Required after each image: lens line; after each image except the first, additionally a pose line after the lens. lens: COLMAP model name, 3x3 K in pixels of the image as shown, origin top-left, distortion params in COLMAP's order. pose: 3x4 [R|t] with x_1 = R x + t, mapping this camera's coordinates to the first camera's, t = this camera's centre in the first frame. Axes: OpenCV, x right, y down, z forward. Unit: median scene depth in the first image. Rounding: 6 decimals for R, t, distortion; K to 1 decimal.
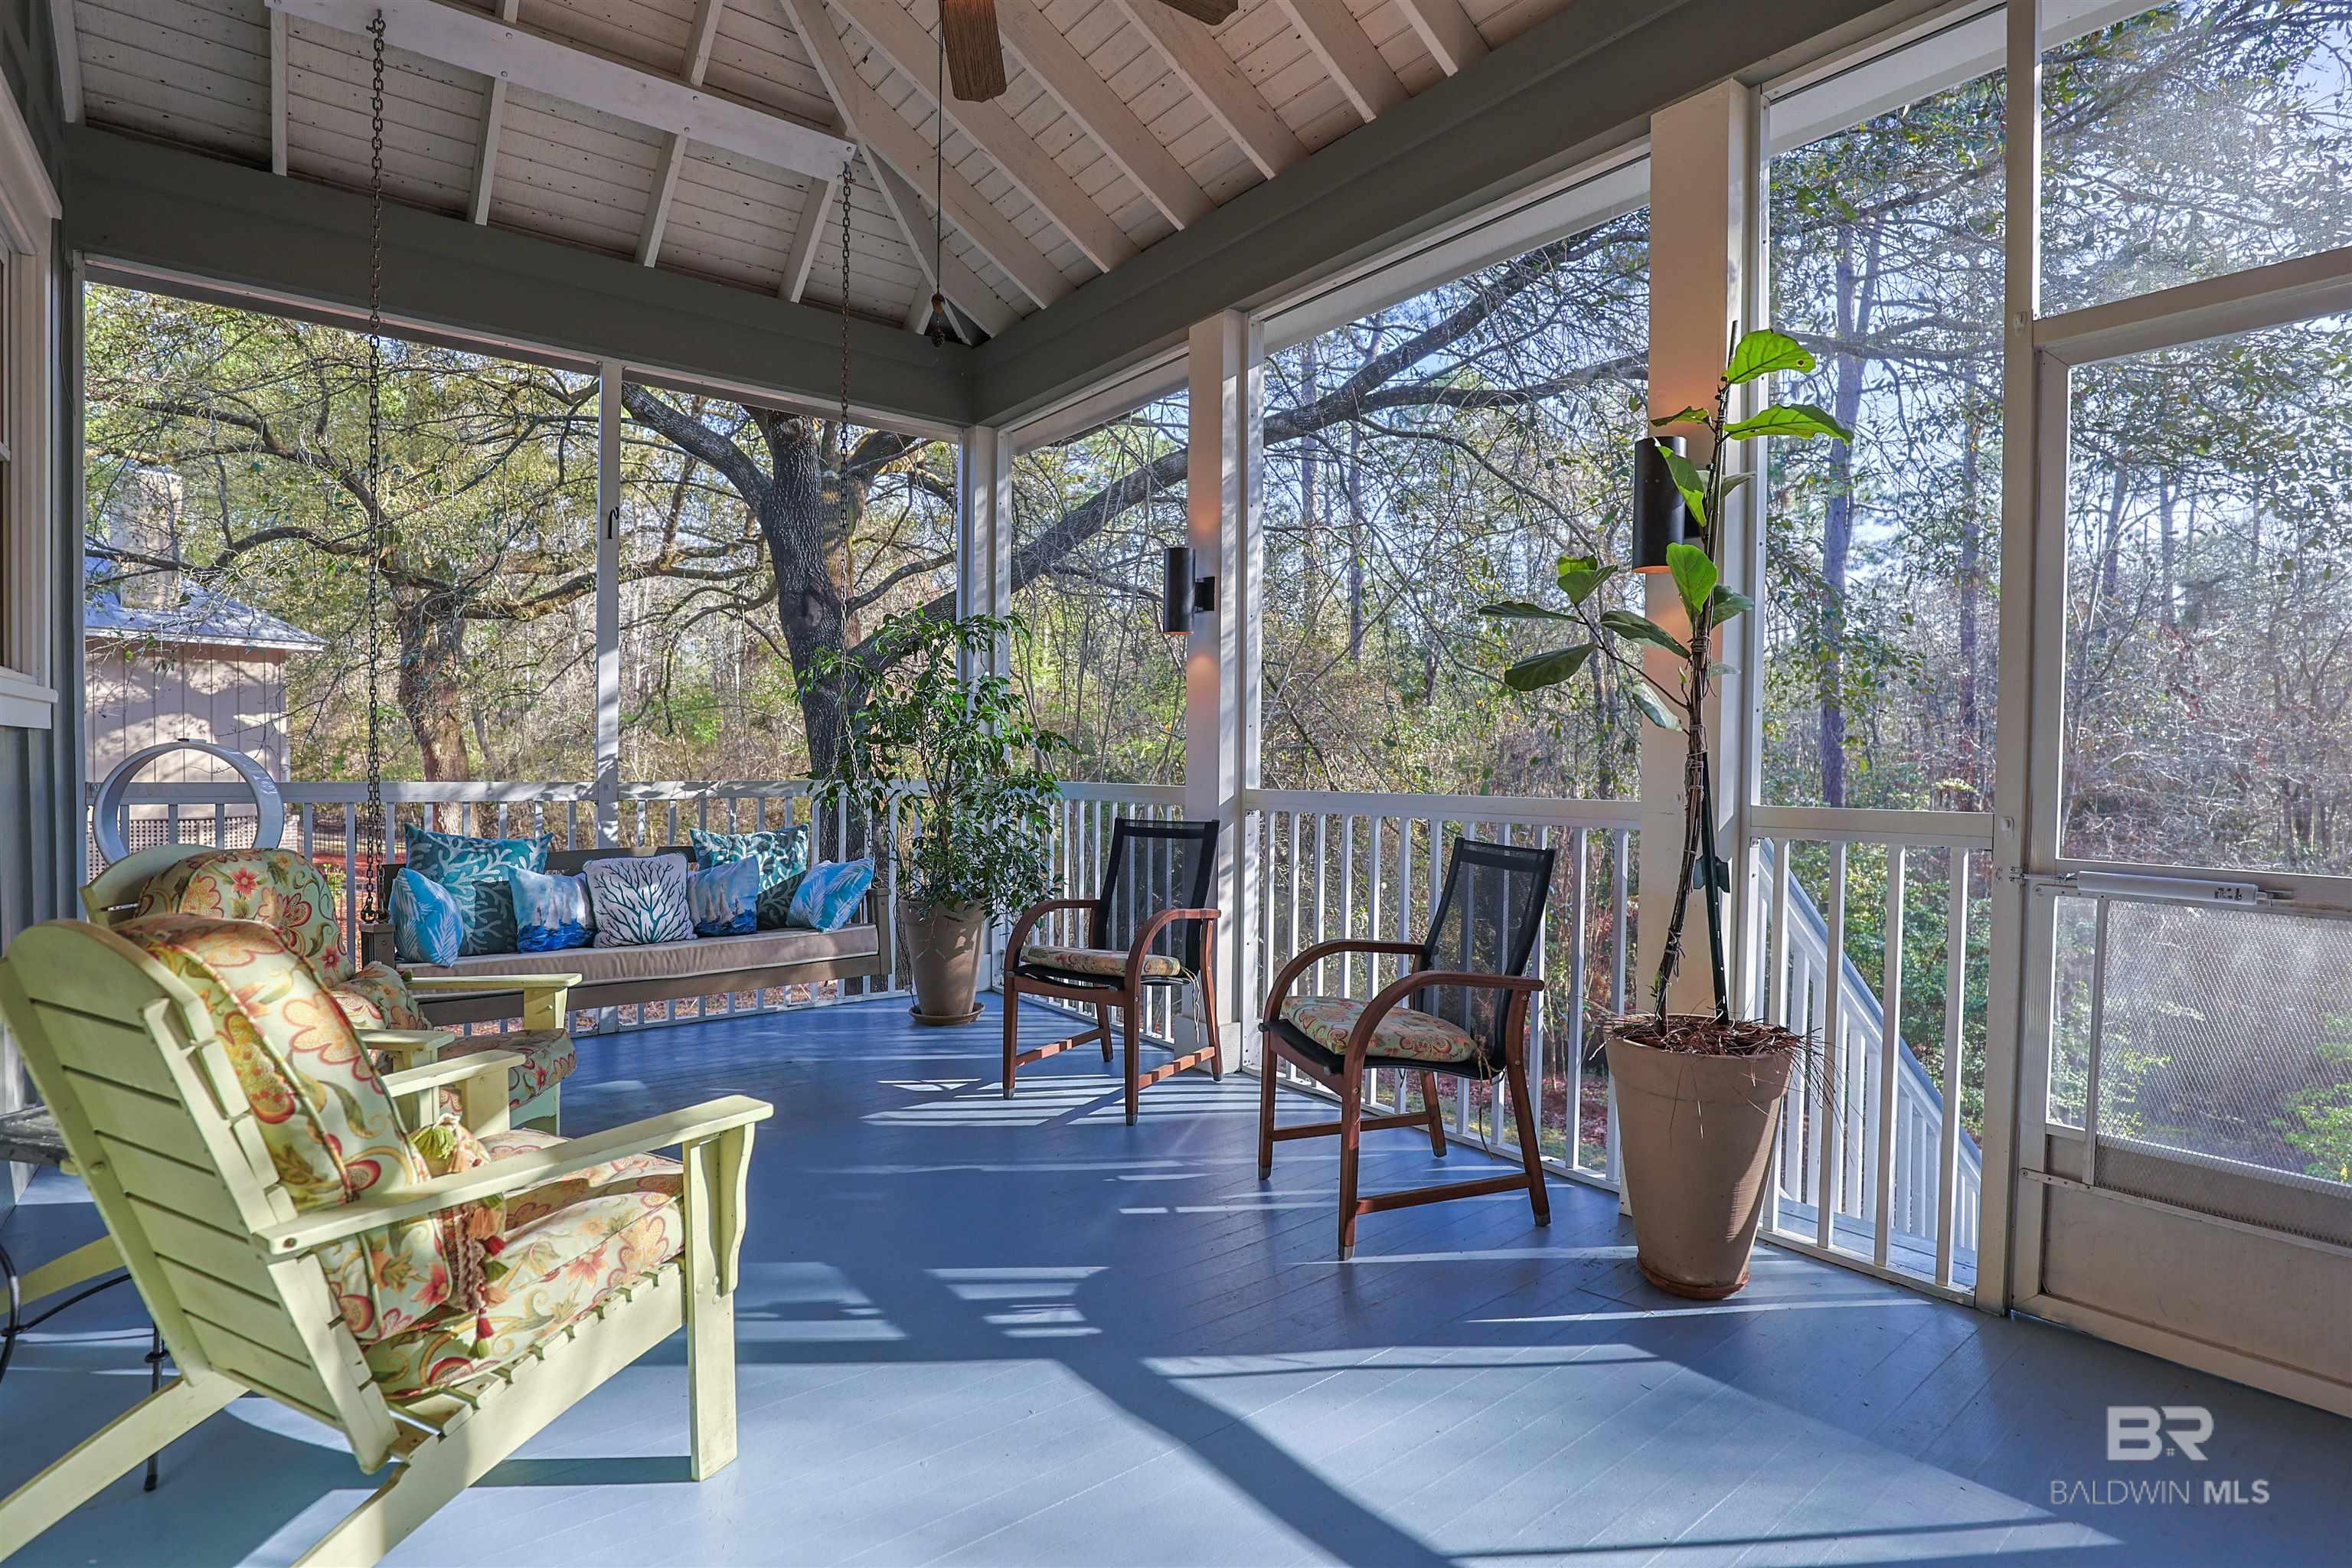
lens RADIAL K [[1133.7, 0, 1176.0], [0, 1133.7, 784.0], [0, 0, 1]] dist [-0.048149, -0.001539]
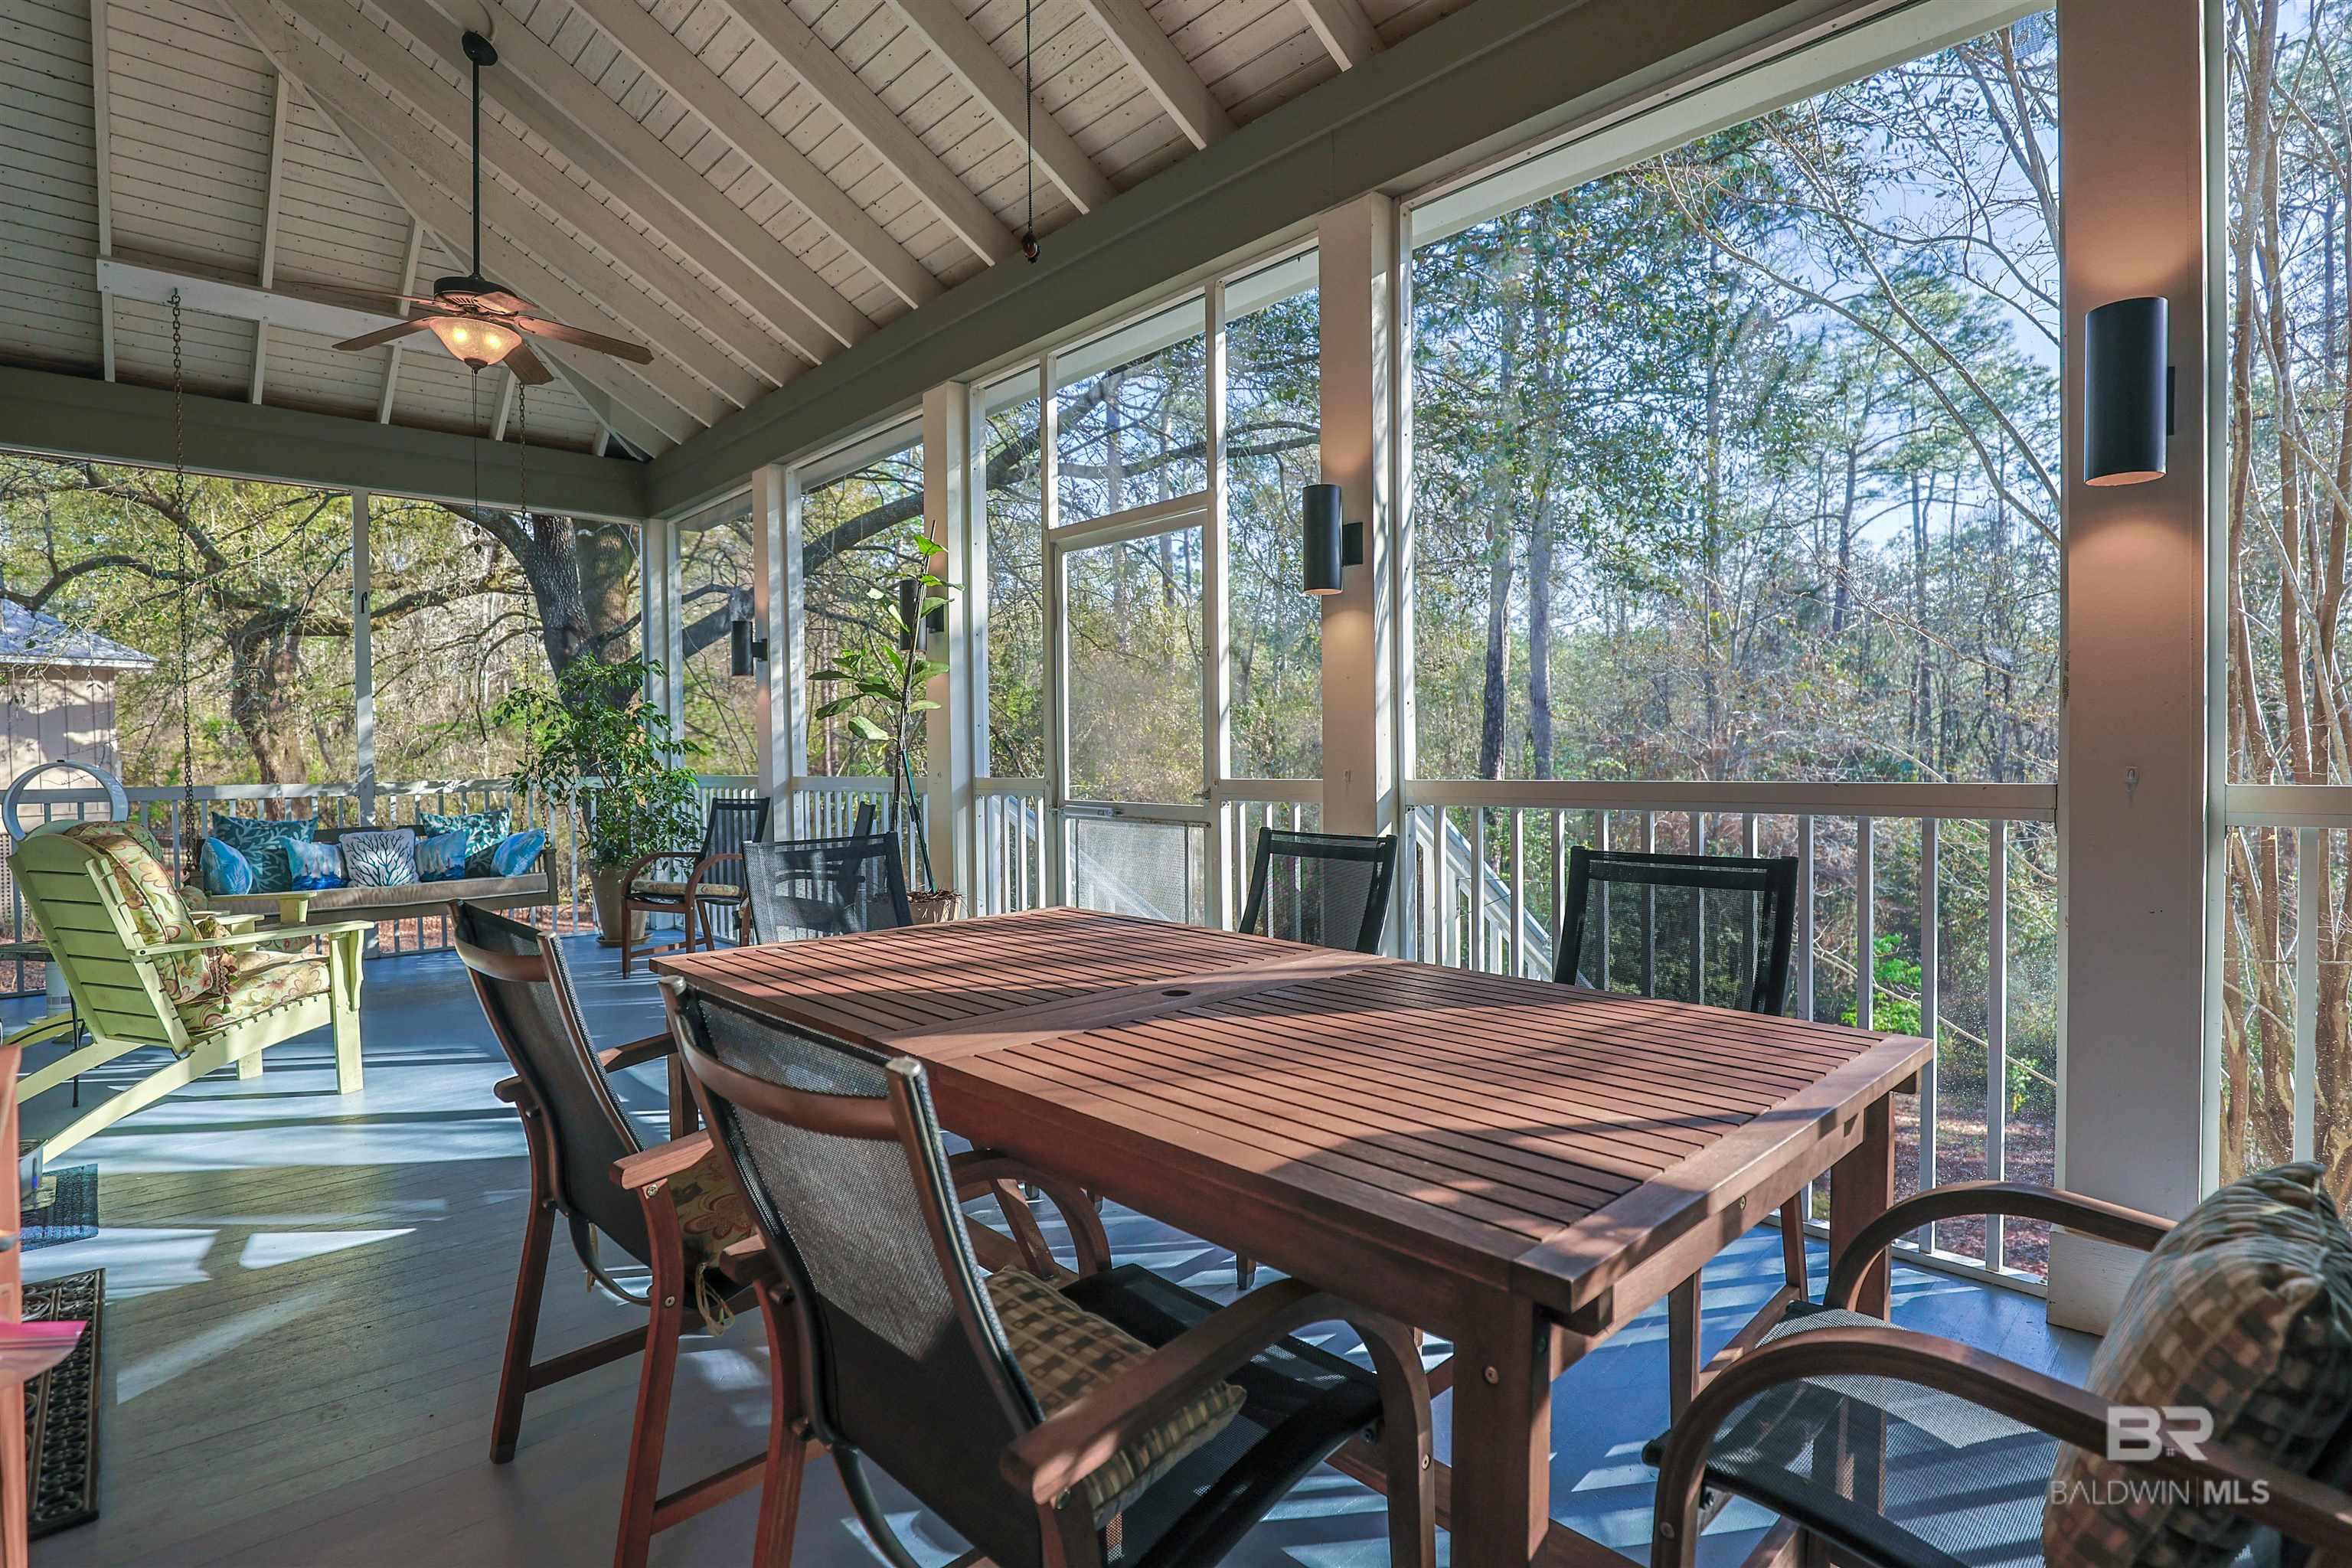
lens RADIAL K [[1088.4, 0, 1176.0], [0, 1088.4, 784.0], [0, 0, 1]] dist [-0.052856, 0.001400]
pose [[0.992706, -0.026595, 0.117588, 0.400325], [0.025682, 0.999627, 0.009274, 0.015145], [-0.117791, -0.006187, 0.993019, -0.511826]]
